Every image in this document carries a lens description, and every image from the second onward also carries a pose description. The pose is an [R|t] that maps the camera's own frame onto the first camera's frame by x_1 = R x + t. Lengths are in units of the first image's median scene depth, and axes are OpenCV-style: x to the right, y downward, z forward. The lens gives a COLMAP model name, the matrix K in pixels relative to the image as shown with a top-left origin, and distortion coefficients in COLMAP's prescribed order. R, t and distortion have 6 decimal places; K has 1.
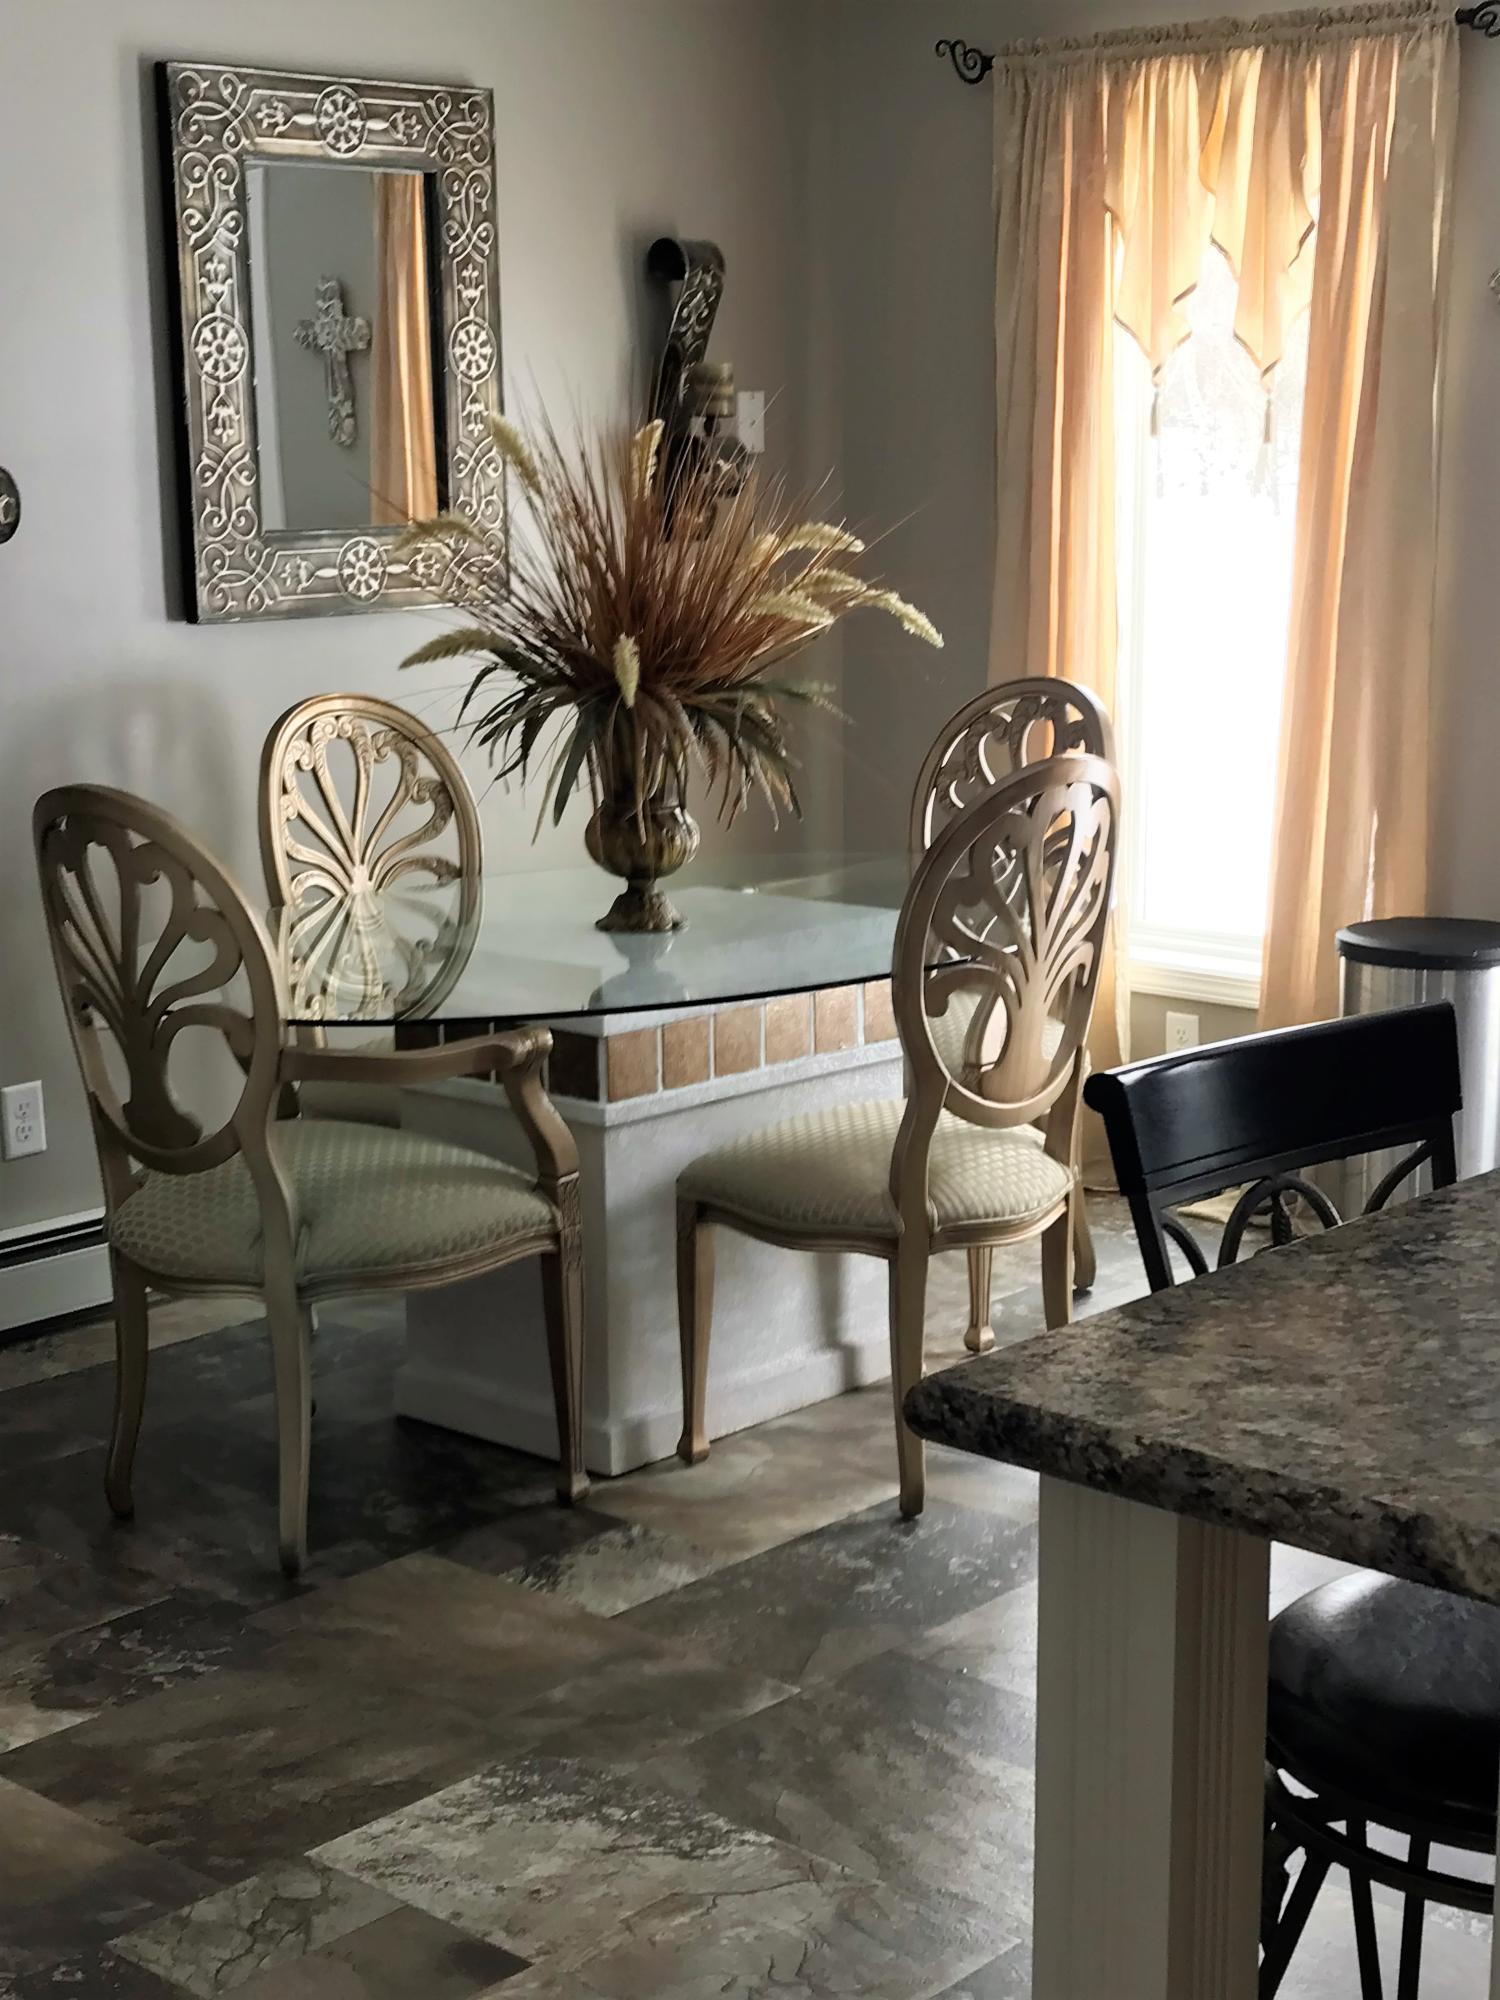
lens RADIAL K [[3003.6, 0, 750.0], [0, 3003.6, 1000.0], [0, 0, 1]] dist [0.276547, -0.919204]
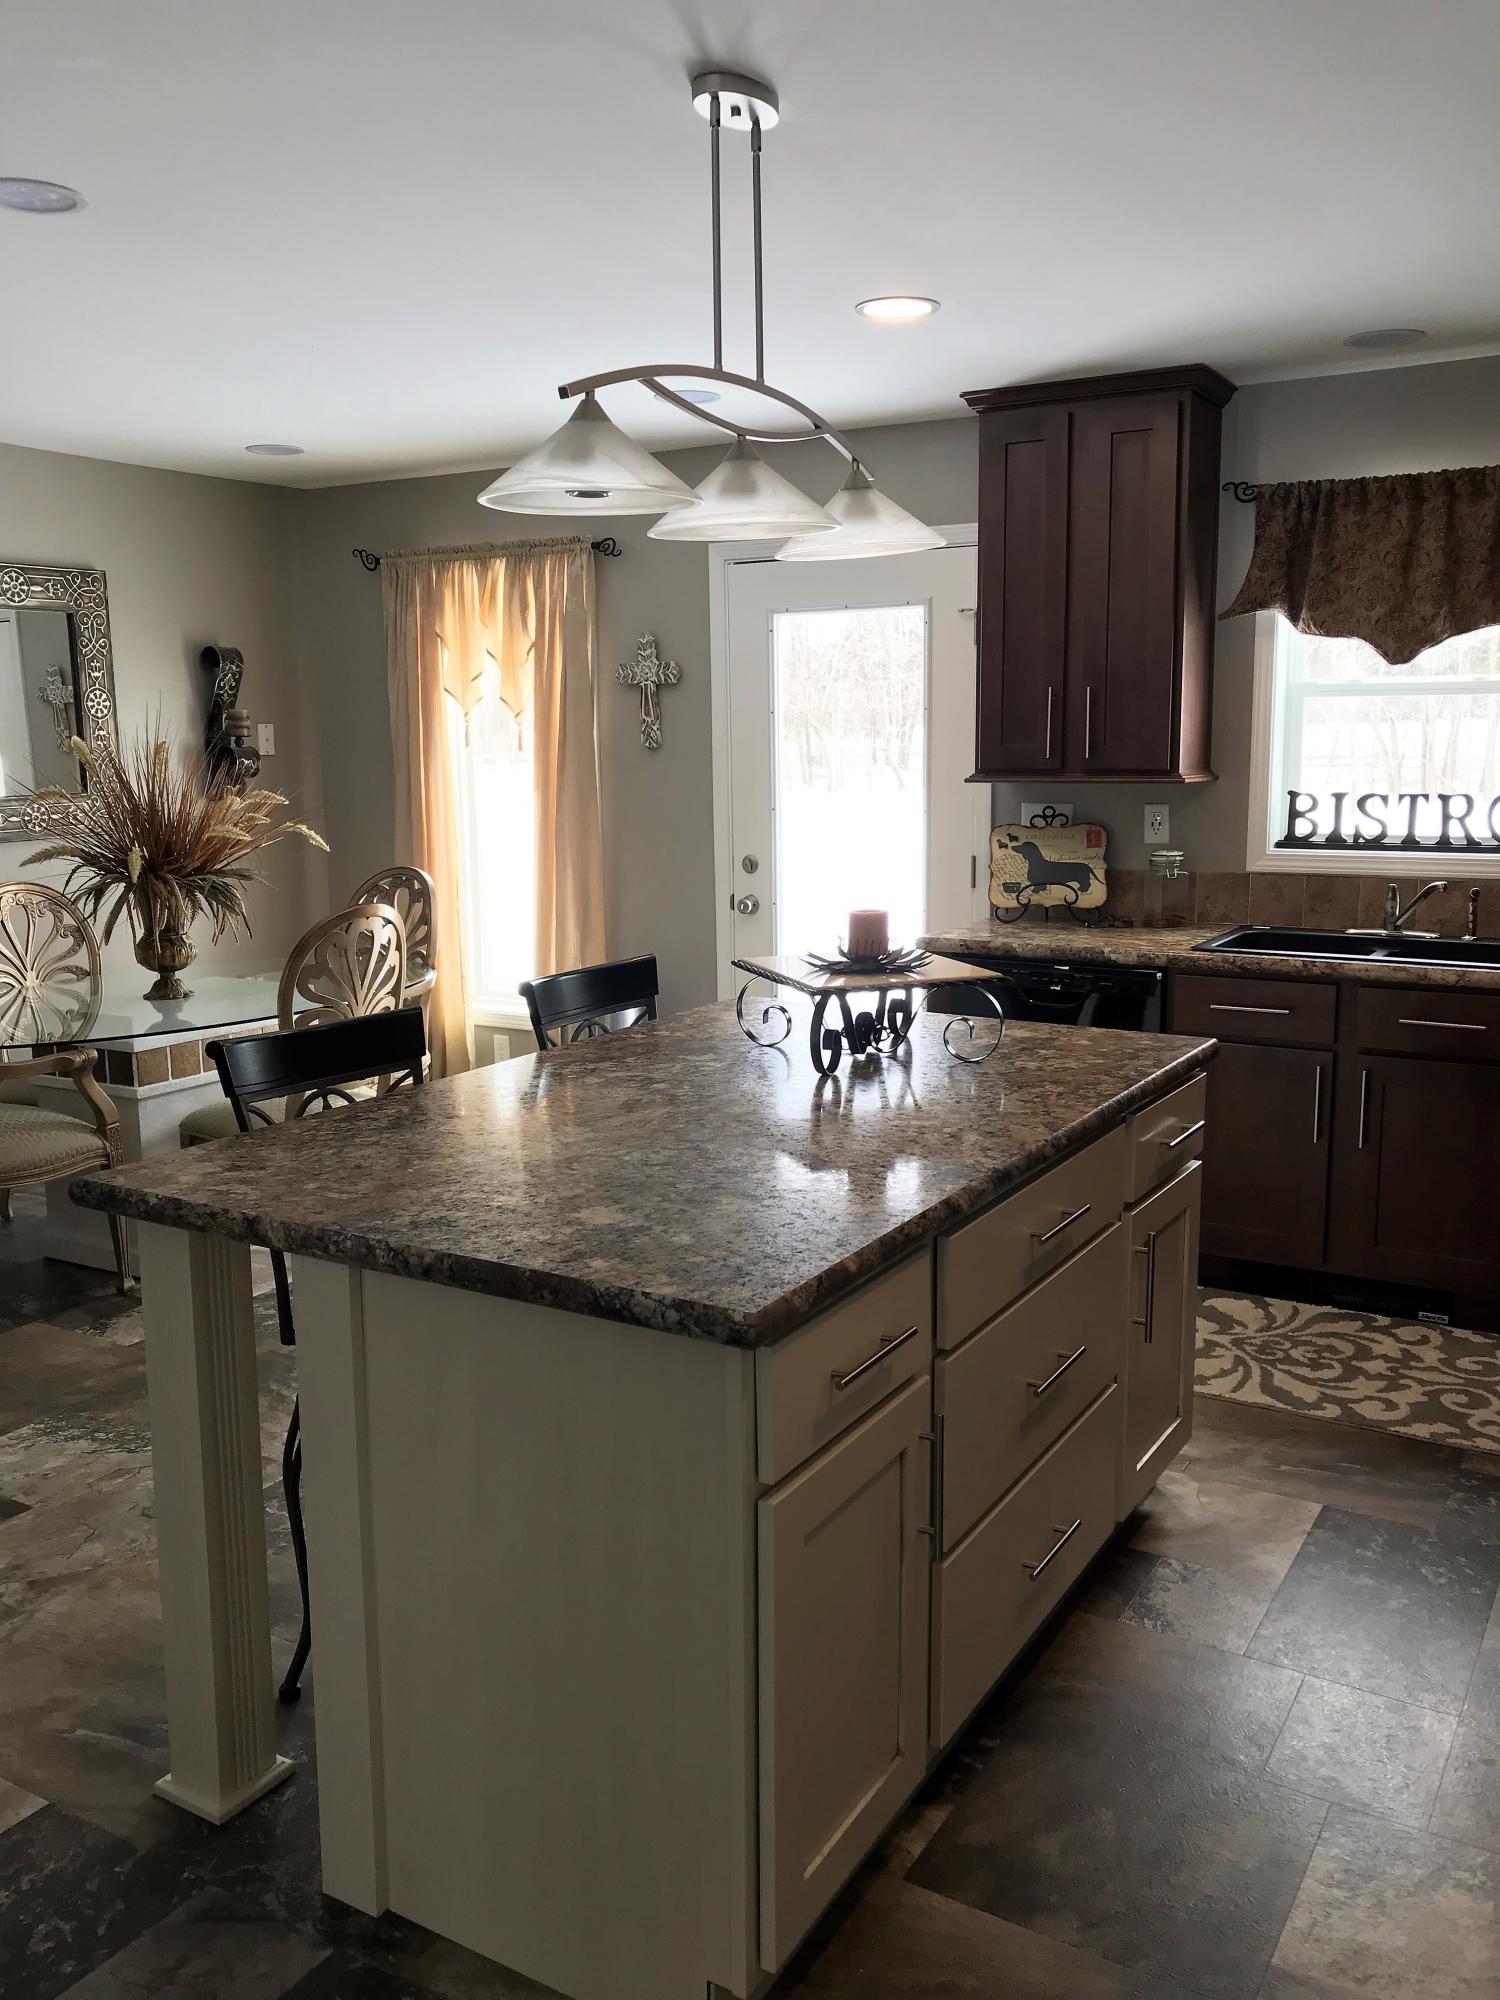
lens RADIAL K [[1661.2, 0, 750.0], [0, 1661.2, 1000.0], [0, 0, 1]] dist [0.049794, 0.005008]
pose [[0.985081, -0.033040, 0.168887, 0.150259], [0.038265, 0.998882, -0.027775, 0.021807], [-0.167781, 0.033823, 0.985244, -0.124093]]
